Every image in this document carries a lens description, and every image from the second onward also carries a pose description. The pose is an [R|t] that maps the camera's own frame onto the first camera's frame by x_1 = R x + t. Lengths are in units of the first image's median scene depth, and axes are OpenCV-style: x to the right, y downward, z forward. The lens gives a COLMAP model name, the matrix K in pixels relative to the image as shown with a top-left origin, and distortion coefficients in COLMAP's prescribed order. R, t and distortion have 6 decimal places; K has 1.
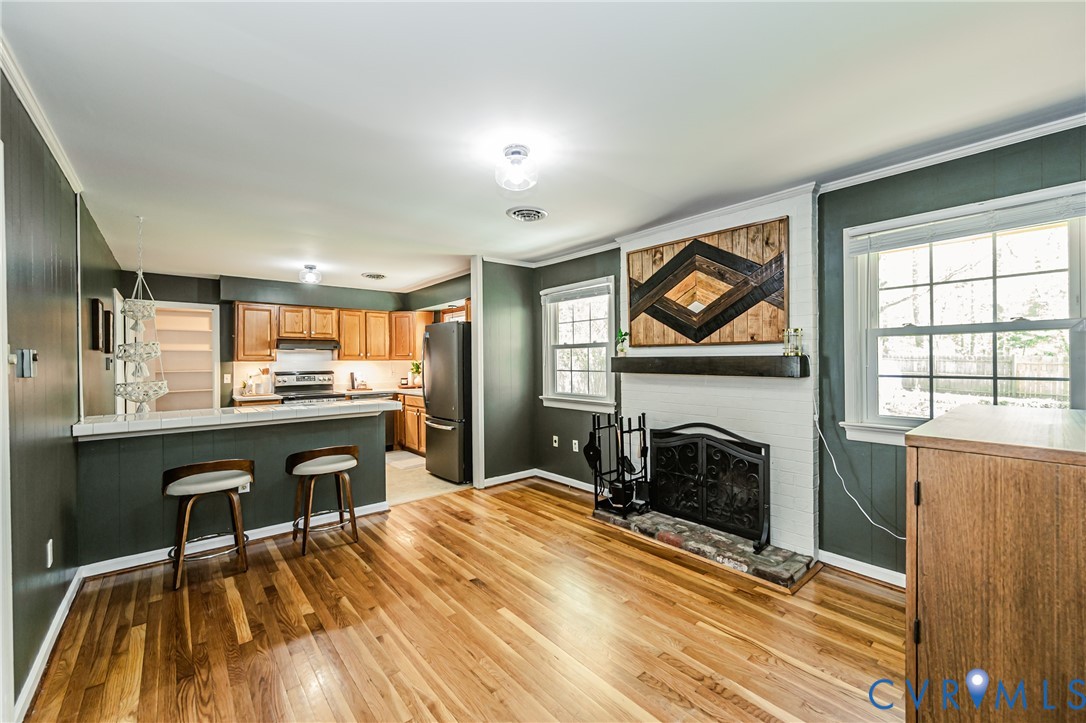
lens RADIAL K [[437.9, 0, 548.3], [0, 437.9, 361.6], [0, 0, 1]] dist [-0.010826, -0.000018]
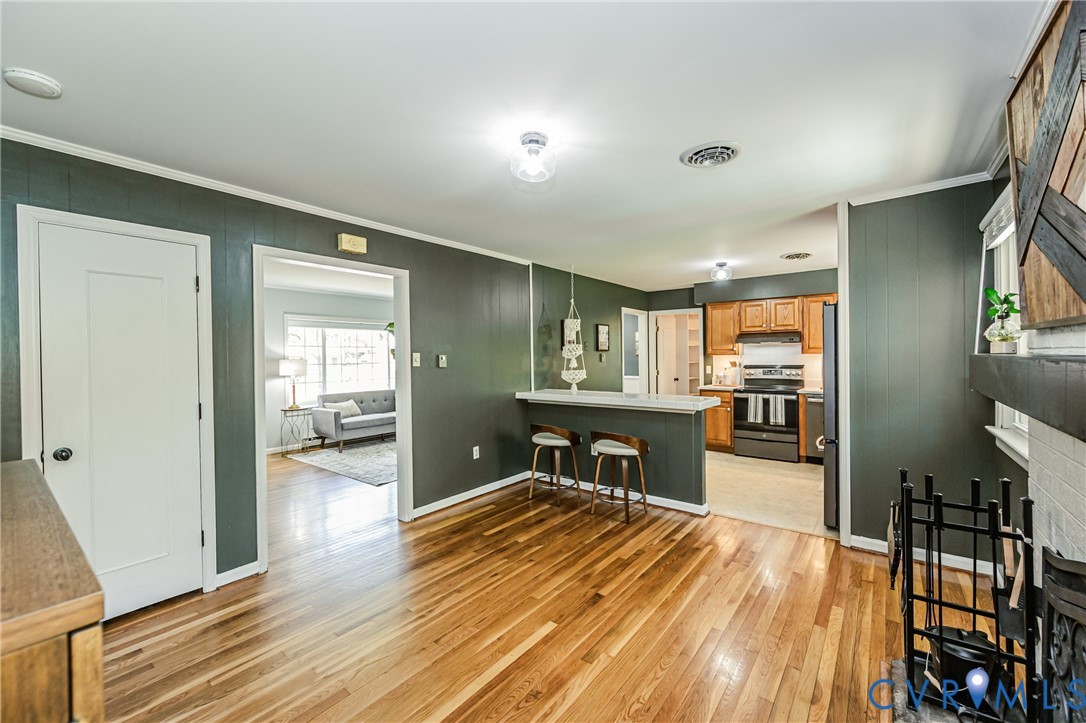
lens RADIAL K [[437.9, 0, 538.5], [0, 437.9, 359.7], [0, 0, 1]] dist [-0.010826, -0.000018]
pose [[0.183822, 0.015965, -0.982830, 0.341395], [0.005407, 0.999837, 0.017253, -0.010557], [0.982945, -0.008486, 0.183705, 0.335706]]
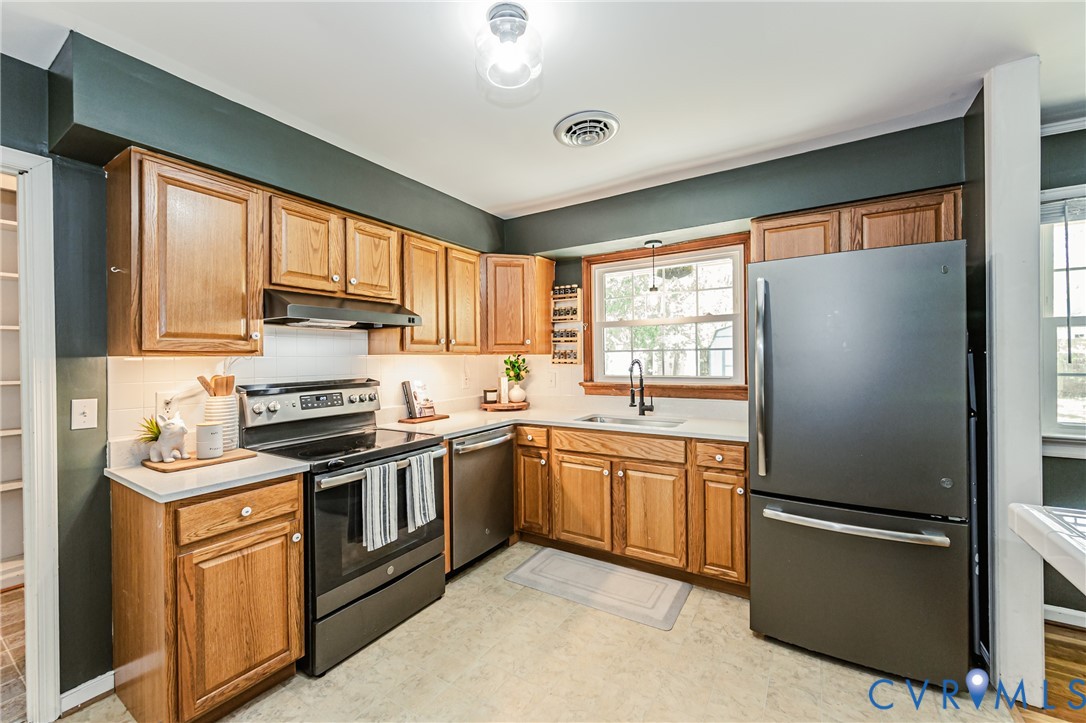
lens RADIAL K [[437.9, 0, 546.5], [0, 437.9, 360.4], [0, 0, 1]] dist [-0.010826, -0.000018]
pose [[0.953650, -0.003470, 0.300899, -0.530659], [0.002408, 0.999989, 0.003901, 0.002458], [-0.300909, -0.002996, 0.953648, 0.629502]]
